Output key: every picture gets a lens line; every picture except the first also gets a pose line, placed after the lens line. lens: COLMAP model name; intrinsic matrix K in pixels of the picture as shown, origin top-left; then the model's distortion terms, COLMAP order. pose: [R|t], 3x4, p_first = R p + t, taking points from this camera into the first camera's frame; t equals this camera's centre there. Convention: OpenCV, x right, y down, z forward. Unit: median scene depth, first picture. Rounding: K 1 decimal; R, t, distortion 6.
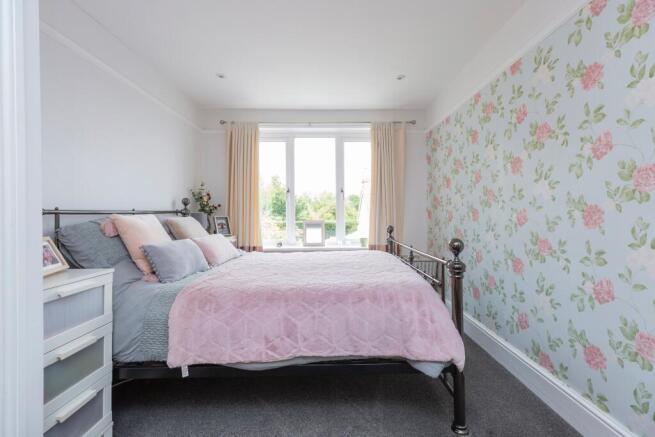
lens RADIAL K [[294.9, 0, 327.1], [0, 294.9, 214.0], [0, 0, 1]] dist [0.005019, 0.000879]
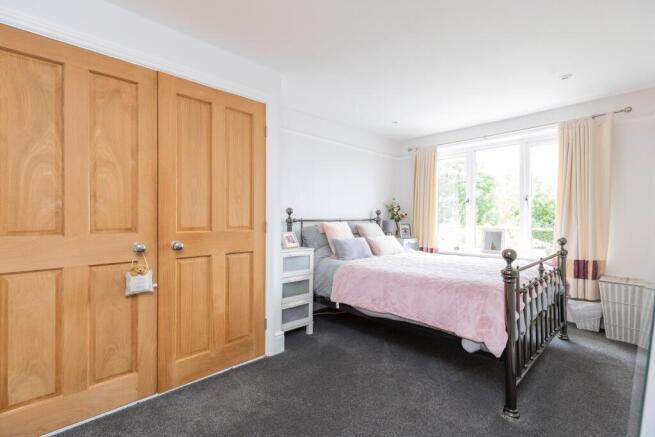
lens RADIAL K [[294.9, 0, 328.9], [0, 294.9, 219.0], [0, 0, 1]] dist [0.005019, 0.000879]
pose [[0.685011, 0.012893, -0.728419, 0.683181], [-0.010159, 0.999915, 0.008145, -0.031977], [0.728462, 0.001821, 0.685084, -0.274946]]
